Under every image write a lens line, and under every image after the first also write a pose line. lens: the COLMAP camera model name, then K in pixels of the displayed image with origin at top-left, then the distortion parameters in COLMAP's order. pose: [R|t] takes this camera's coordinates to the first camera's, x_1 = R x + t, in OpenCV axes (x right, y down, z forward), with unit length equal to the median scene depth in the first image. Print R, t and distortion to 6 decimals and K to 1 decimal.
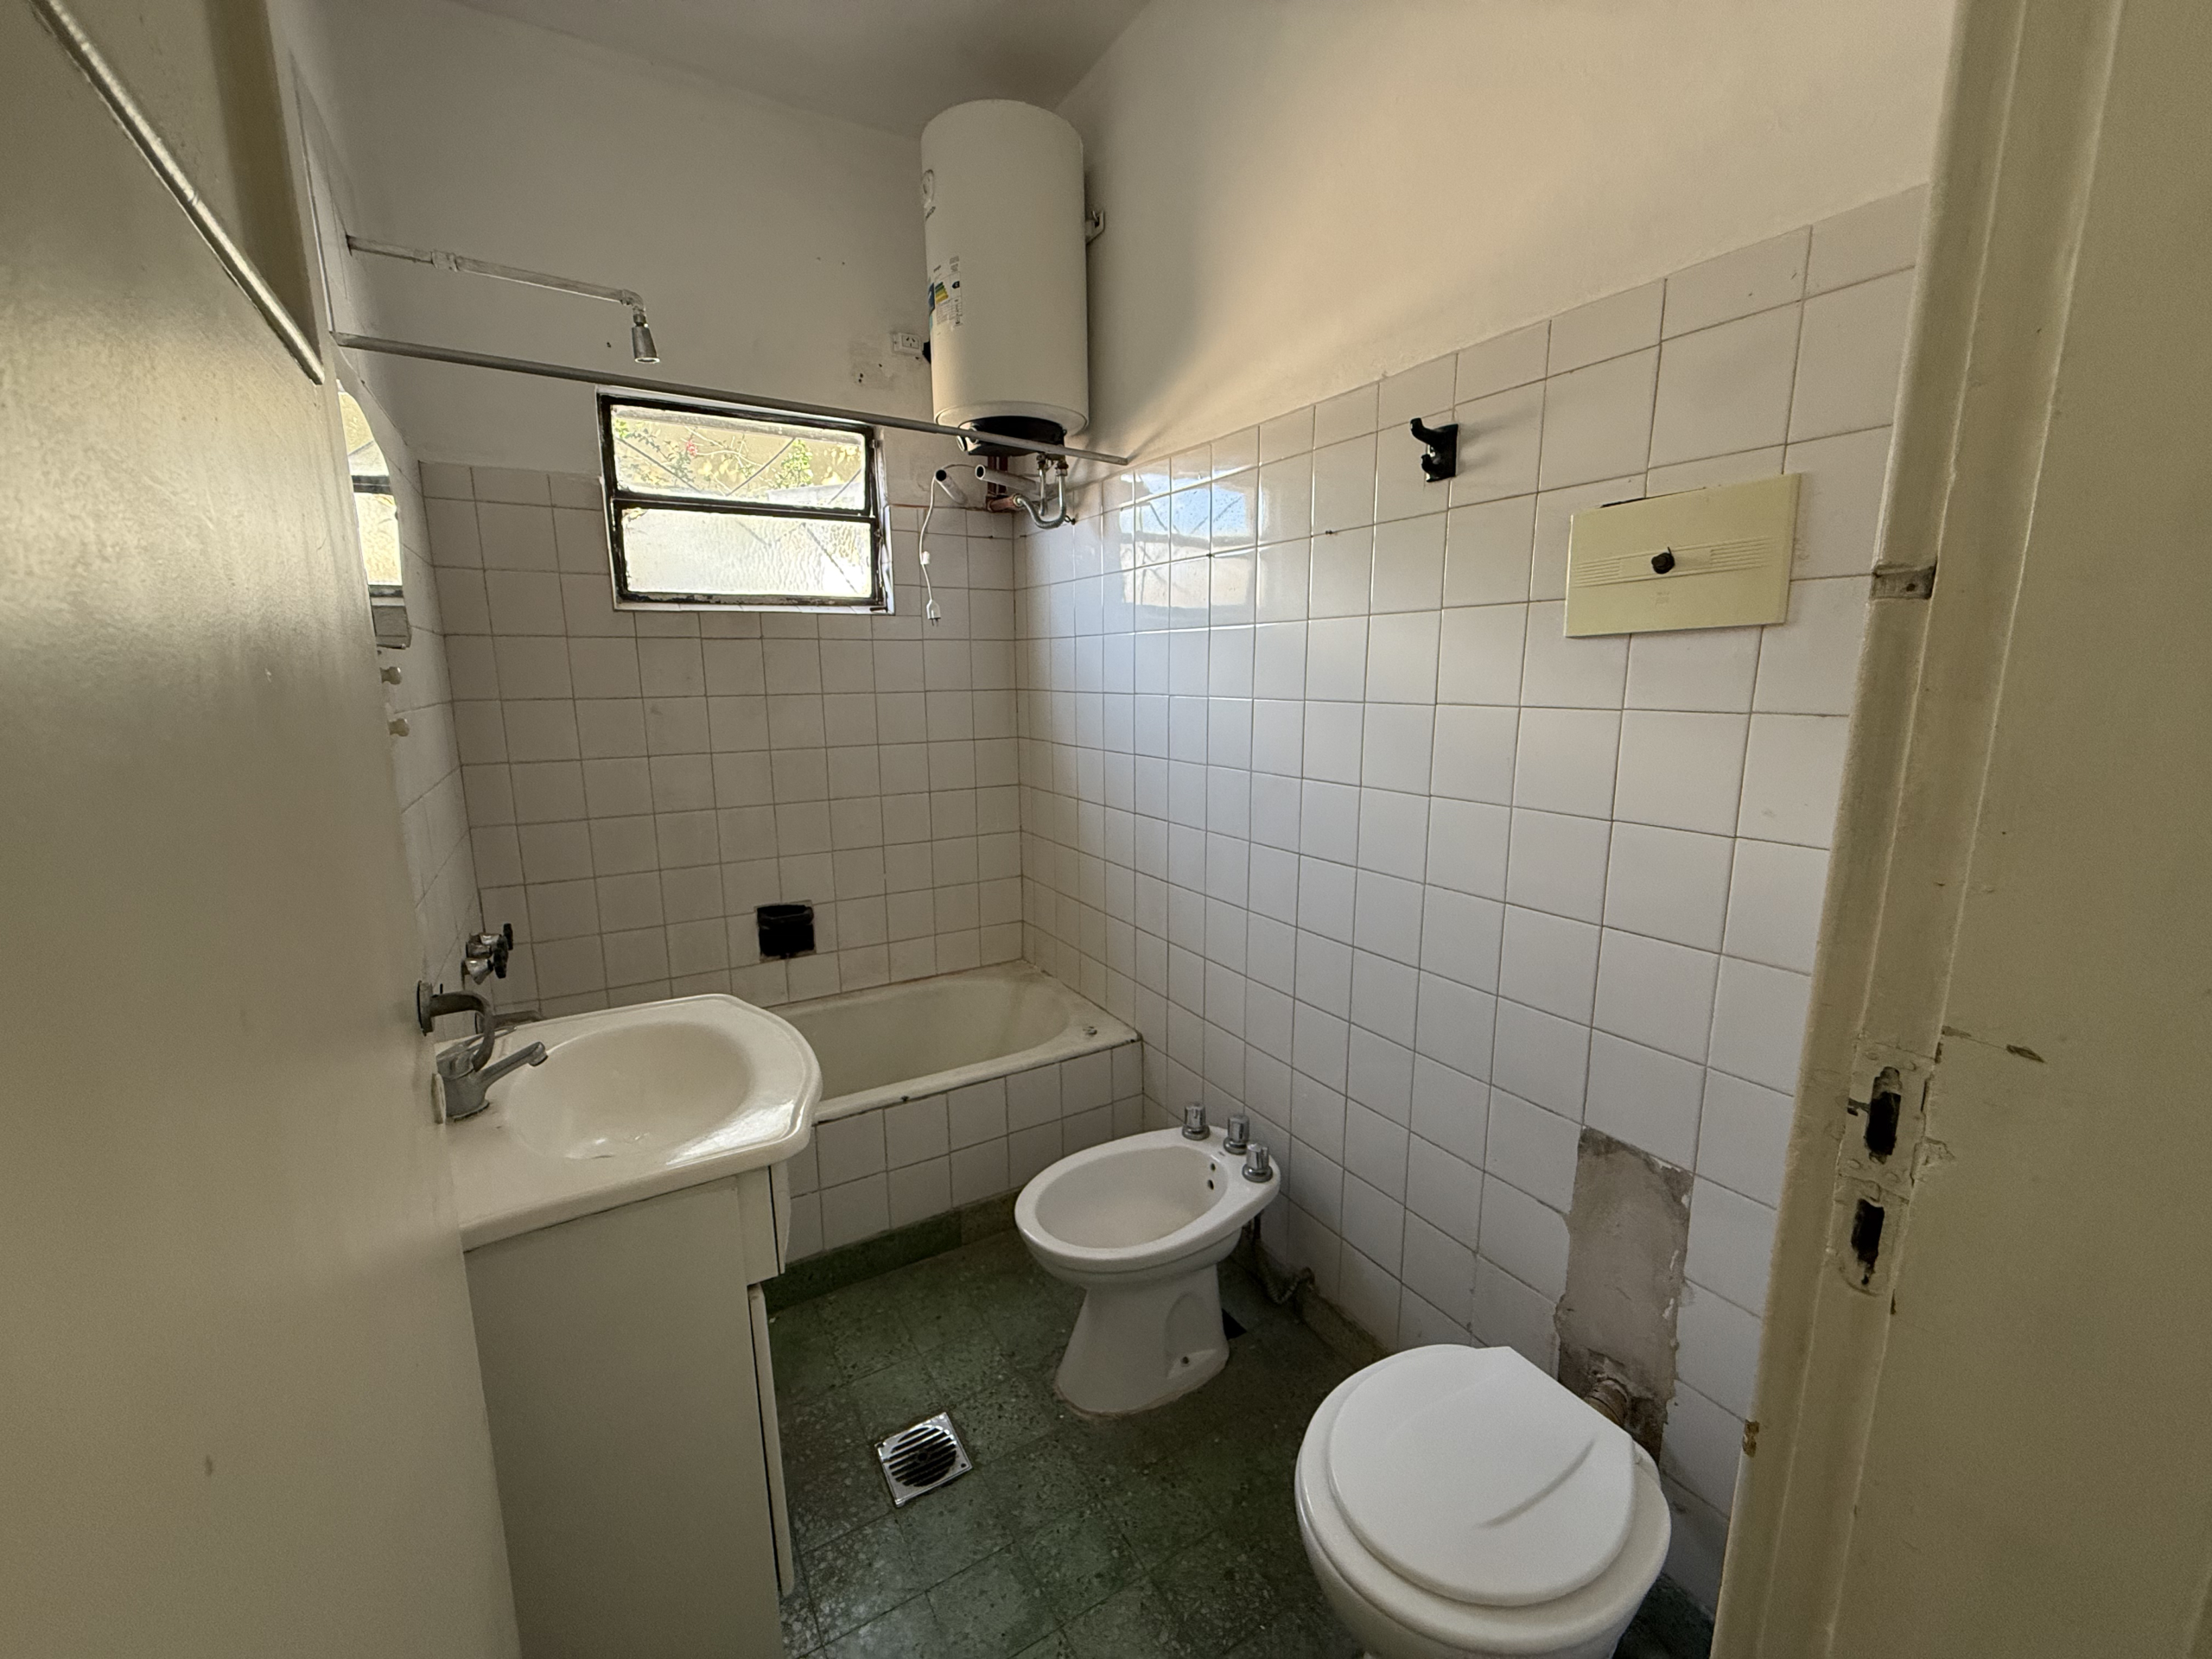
lens RADIAL K [[881.3, 0, 1095.9], [0, 881.3, 821.5], [0, 0, 1]] dist [-0.002445, 0.001469]
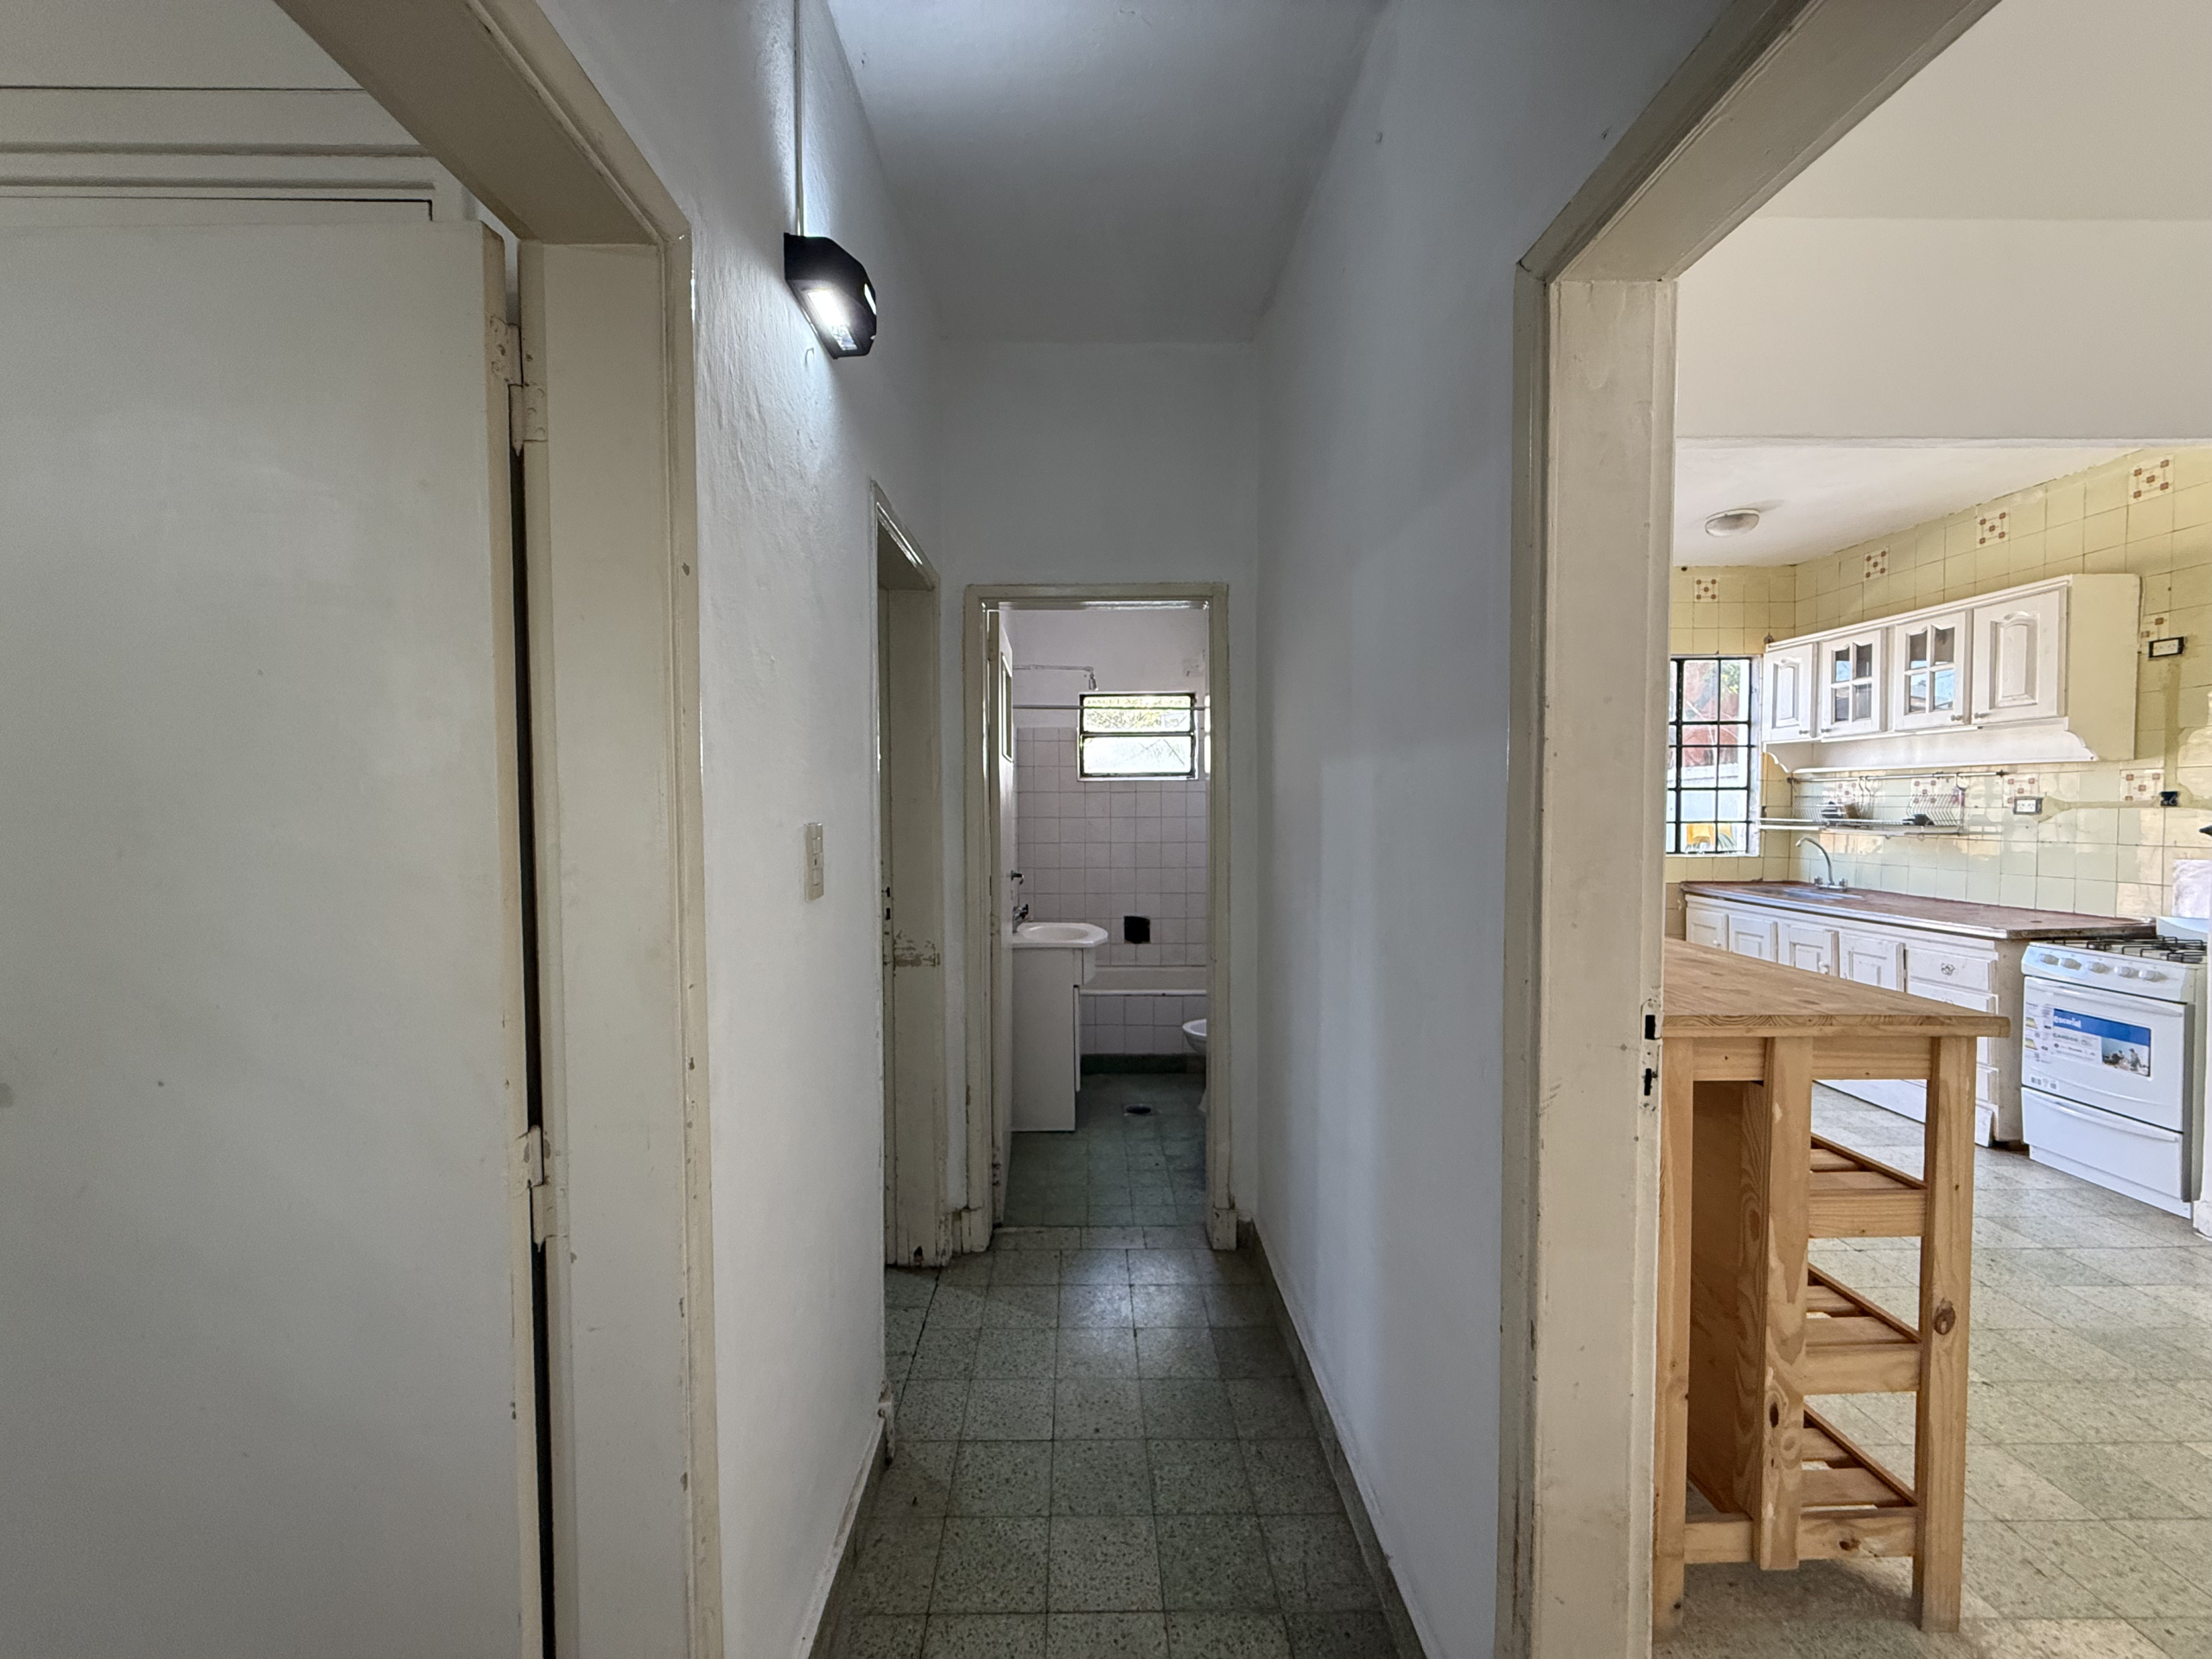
lens RADIAL K [[881.3, 0, 1101.8], [0, 881.3, 828.5], [0, 0, 1]] dist [-0.002445, 0.001469]
pose [[0.865744, 0.022805, -0.499967, 0.631207], [-0.095929, 0.988001, -0.121045, 0.152624], [0.491207, 0.152755, 0.857544, -0.890340]]
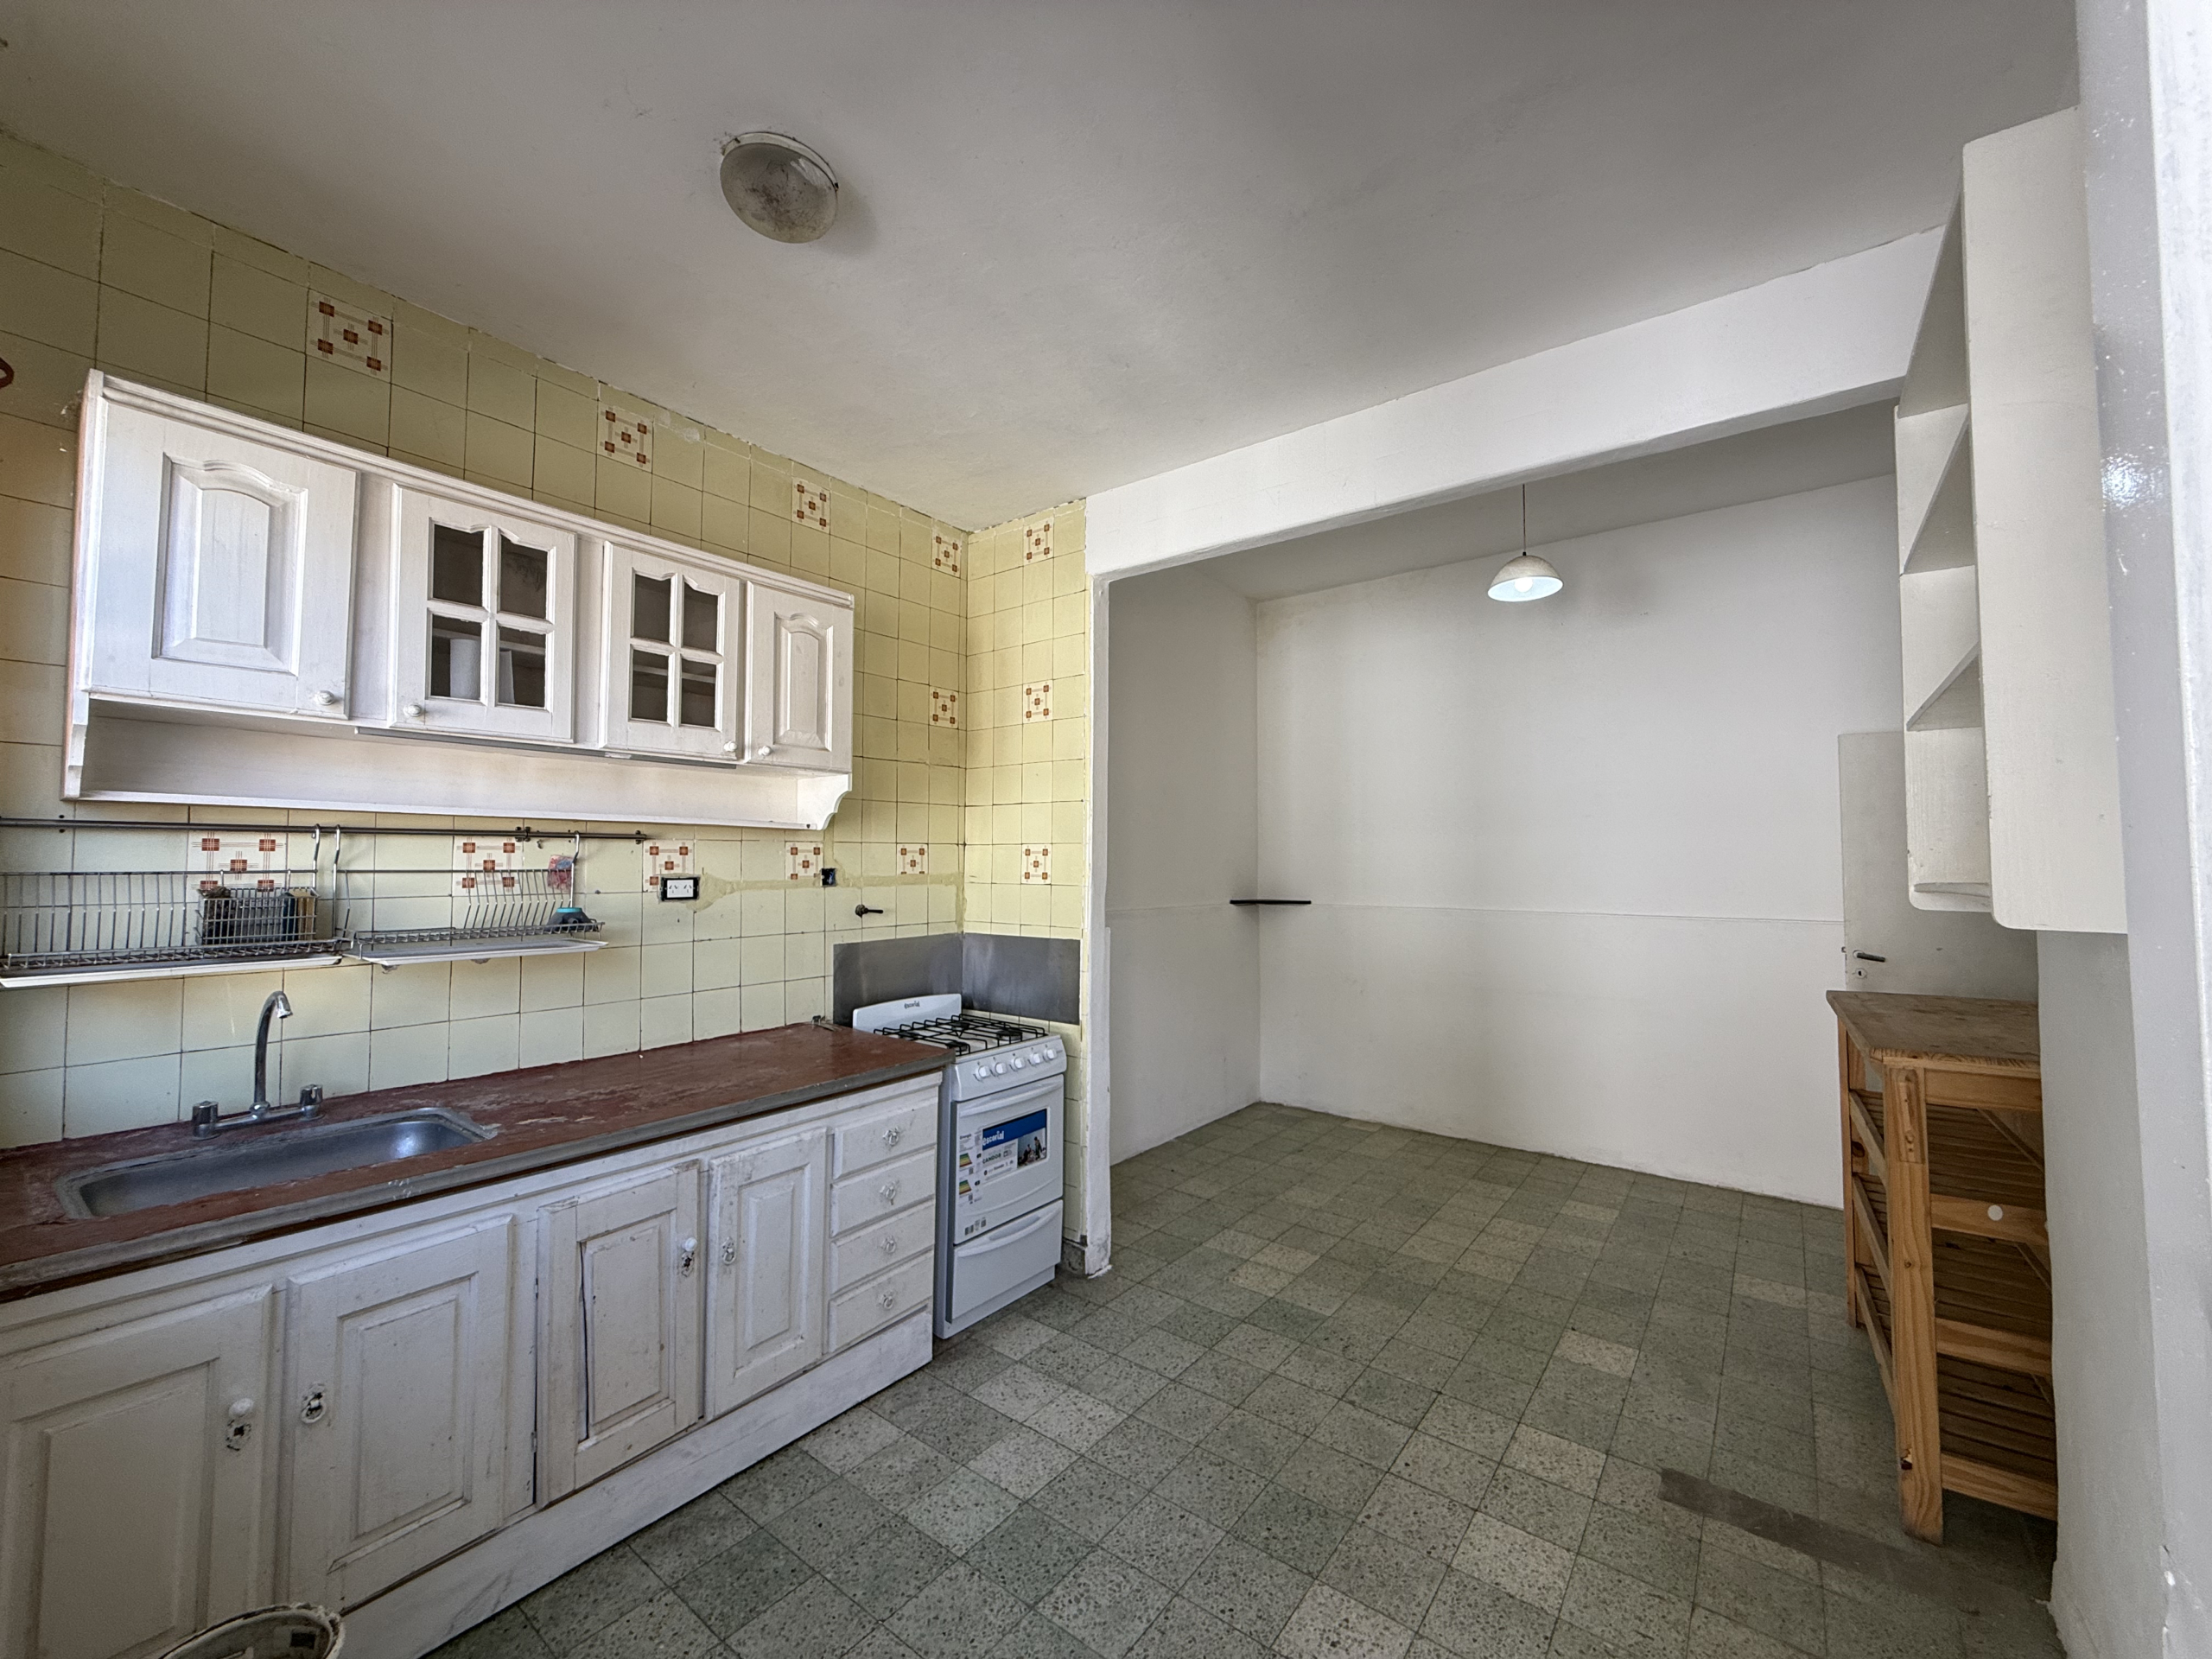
lens RADIAL K [[881.3, 0, 1100.7], [0, 881.3, 828.2], [0, 0, 1]] dist [-0.002445, 0.001469]
pose [[-0.373026, 0.043922, 0.926781, 0.177906], [0.162590, 0.986517, 0.018689, -0.200545], [-0.913464, 0.157657, -0.375138, 0.956974]]
